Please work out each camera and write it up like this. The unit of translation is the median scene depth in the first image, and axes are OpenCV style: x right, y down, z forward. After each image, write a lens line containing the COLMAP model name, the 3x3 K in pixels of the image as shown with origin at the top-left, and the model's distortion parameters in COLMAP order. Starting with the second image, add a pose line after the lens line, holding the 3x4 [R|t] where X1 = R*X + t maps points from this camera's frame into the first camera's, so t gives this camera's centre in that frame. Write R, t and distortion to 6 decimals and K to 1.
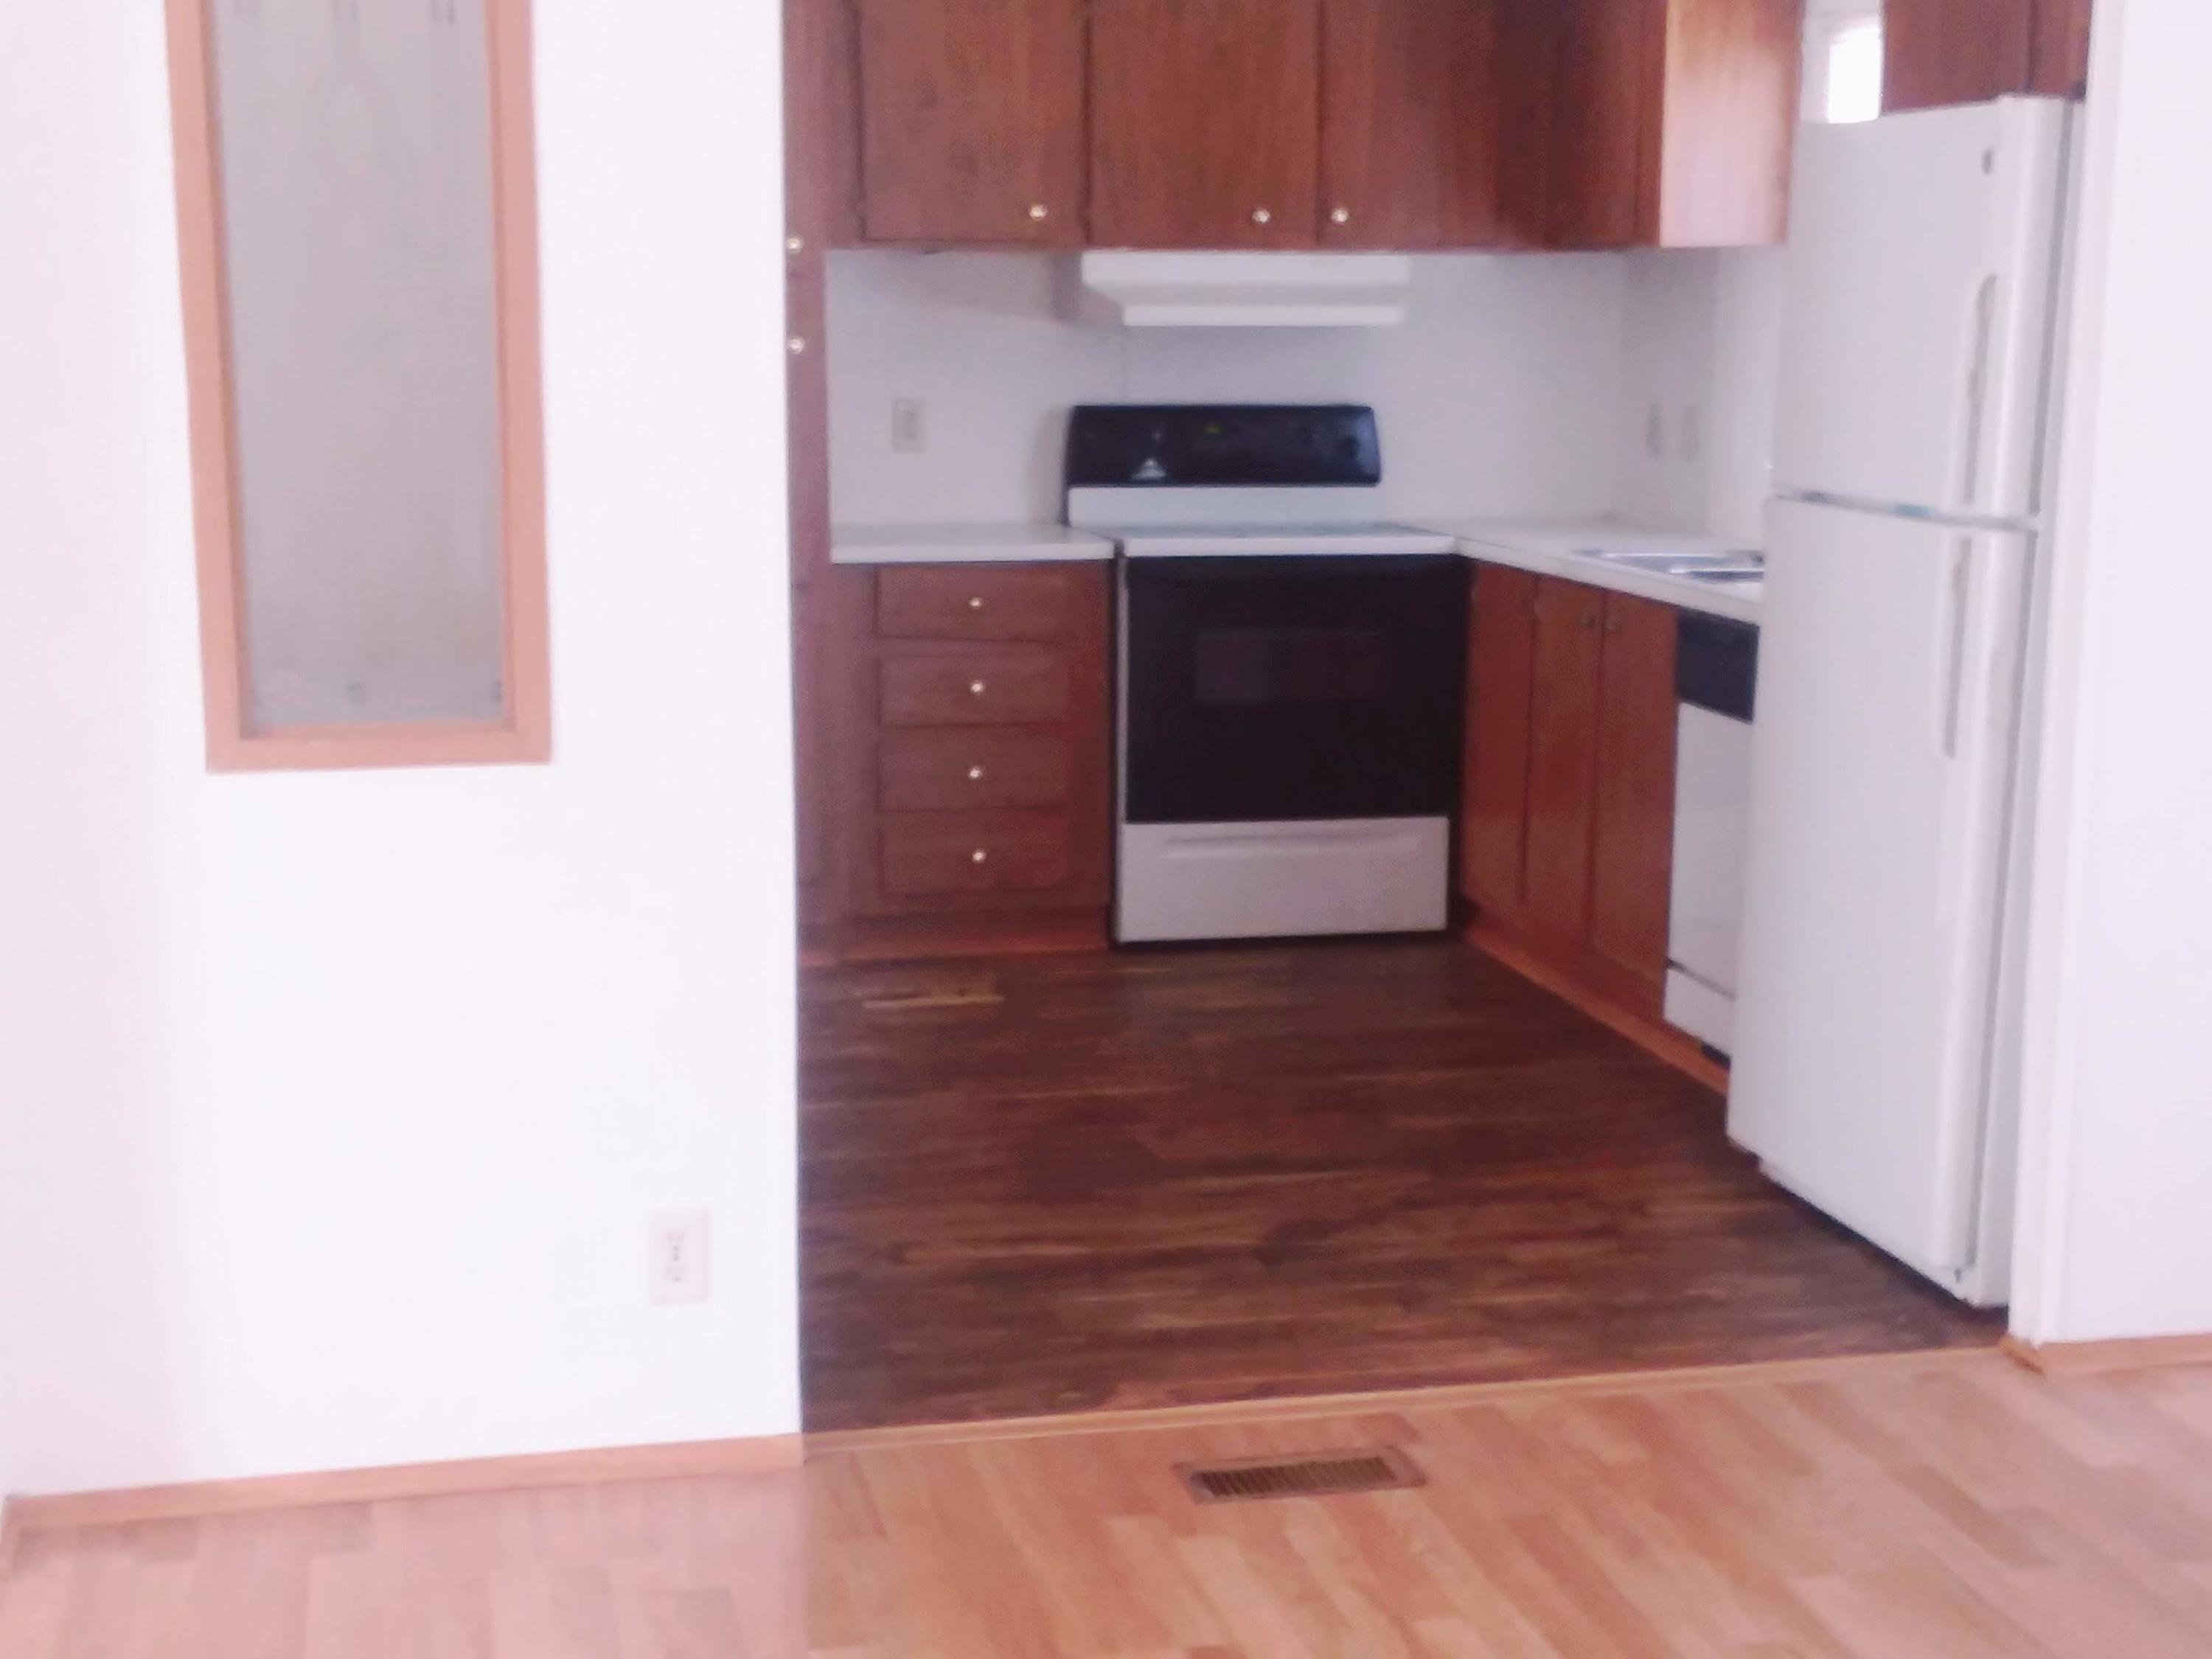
lens RADIAL K [[3213.5, 0, 1129.0], [0, 3213.5, 896.2], [0, 0, 1]] dist [0.096664, 0.000000]
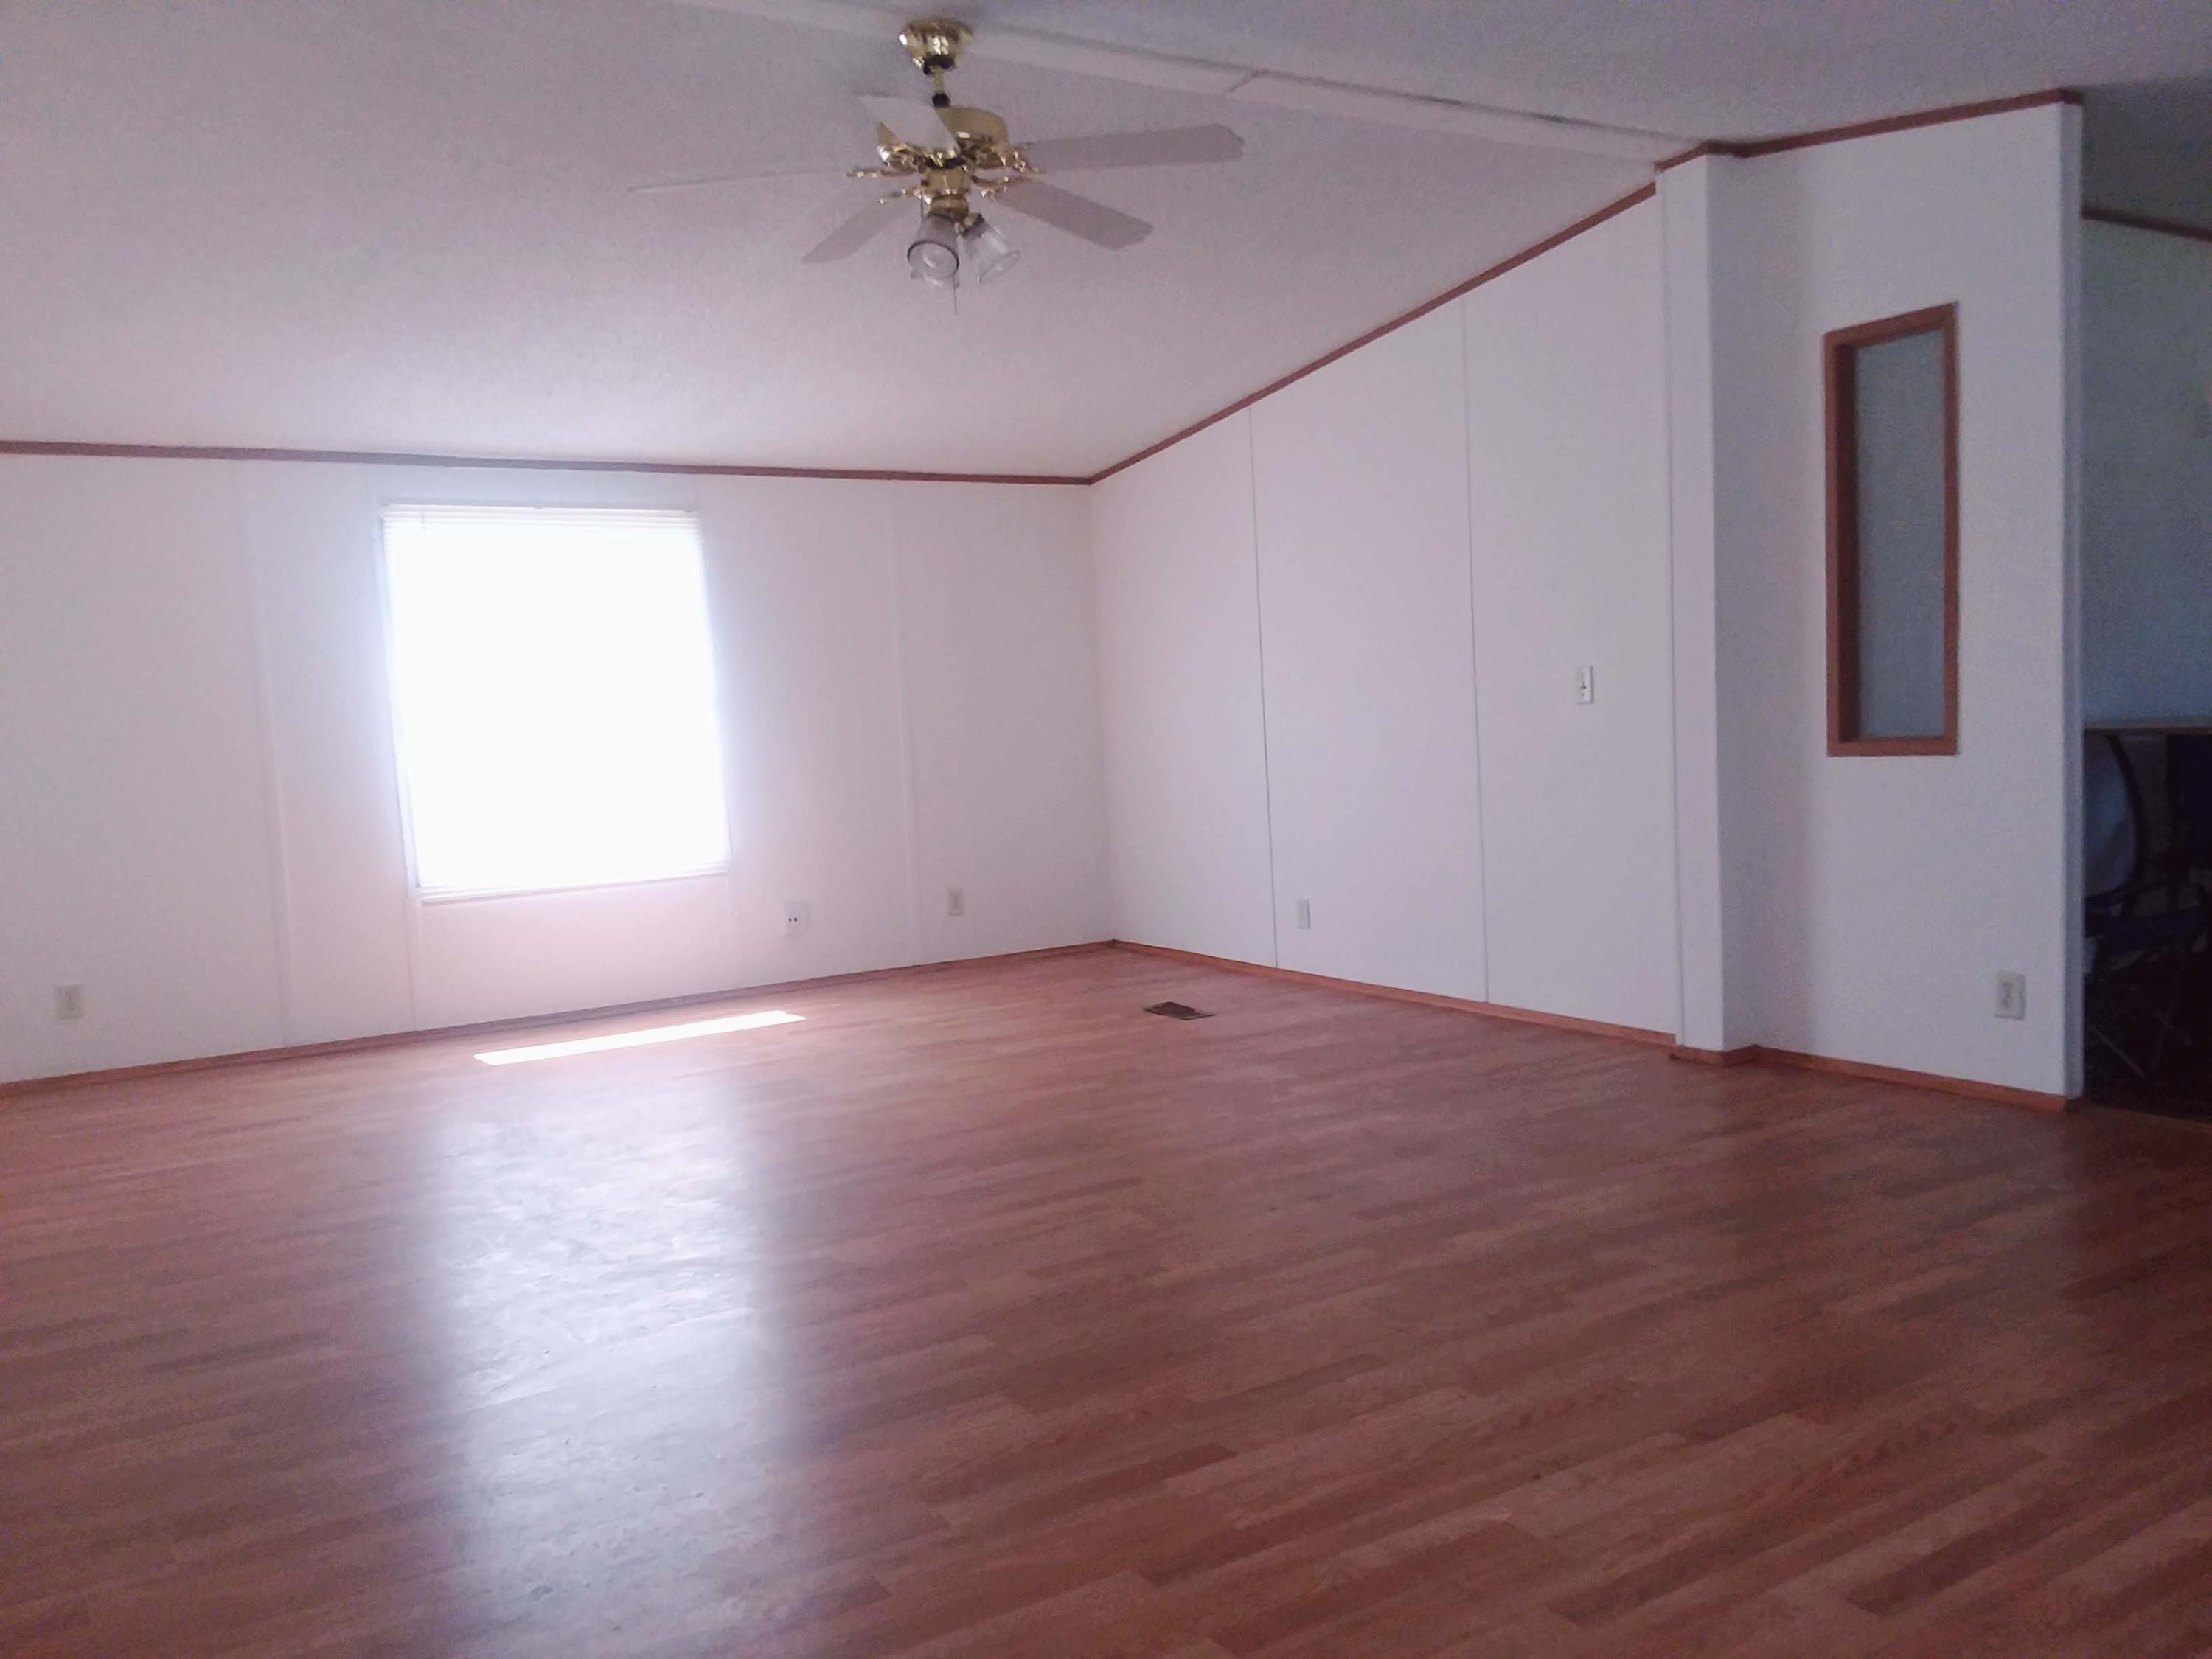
lens RADIAL K [[1773.4, 0, 1119.3], [0, 1773.4, 823.2], [0, 0, 1]] dist [0.106371, -0.171693]
pose [[0.323649, 0.046966, -0.945011, 0.671994], [-0.120586, 0.992670, 0.008036, 0.053822], [0.938462, 0.111354, 0.326941, 0.063931]]
